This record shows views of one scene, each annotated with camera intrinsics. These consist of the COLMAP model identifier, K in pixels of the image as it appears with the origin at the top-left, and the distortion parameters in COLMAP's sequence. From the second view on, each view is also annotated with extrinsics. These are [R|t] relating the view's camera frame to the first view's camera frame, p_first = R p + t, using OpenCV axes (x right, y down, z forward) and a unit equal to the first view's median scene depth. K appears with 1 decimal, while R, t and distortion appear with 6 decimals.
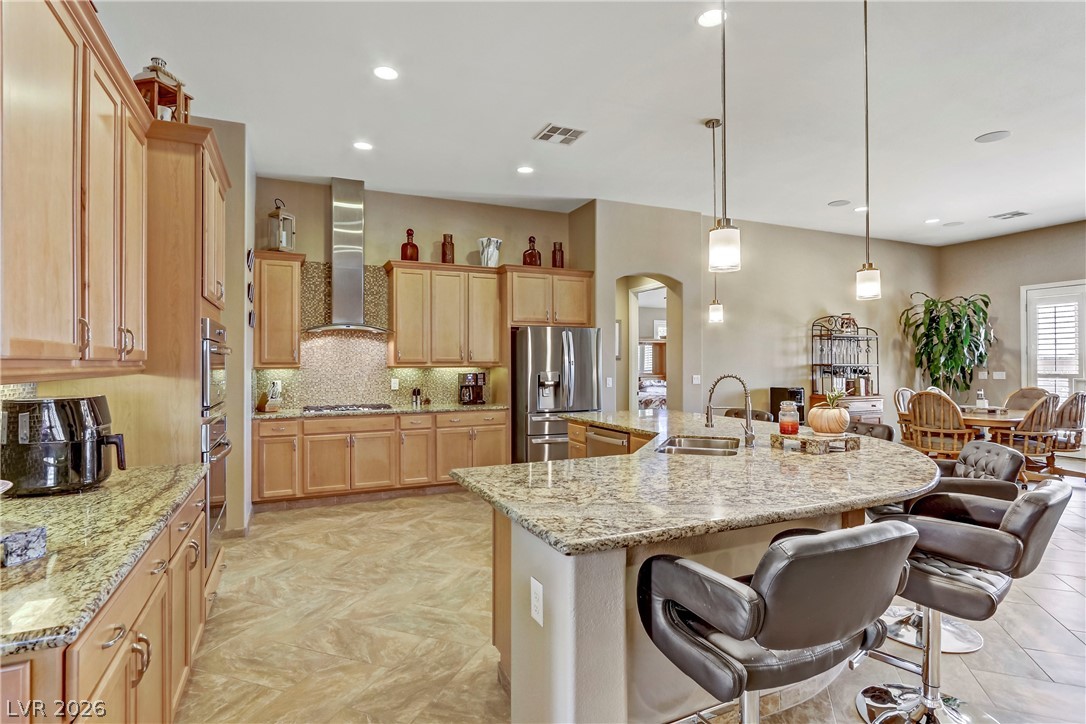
lens RADIAL K [[554.3, 0, 541.7], [0, 554.3, 360.8], [0, 0, 1]] dist [-0.001902, 0.000129]
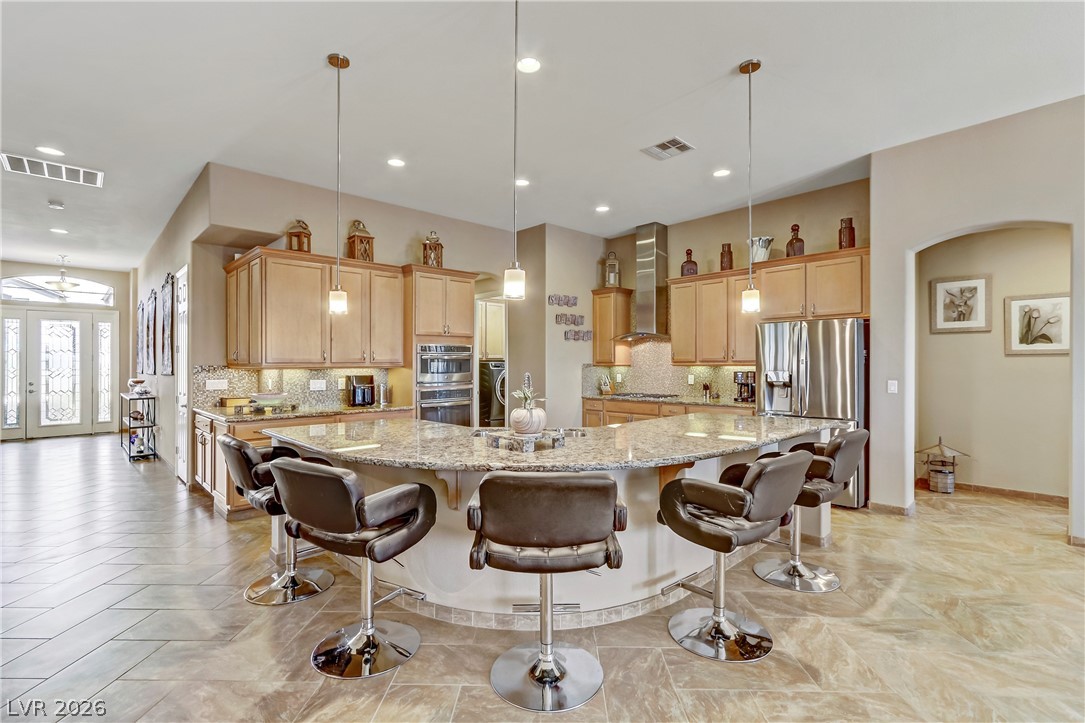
lens RADIAL K [[495.5, 0, 542.6], [0, 495.5, 357.9], [0, 0, 1]] dist [-0.002184, 0.001116]
pose [[0.329798, -0.009122, -0.944007, 0.492434], [0.008784, 0.999940, -0.006594, -0.000131], [0.944011, -0.006118, 0.329858, 0.264300]]
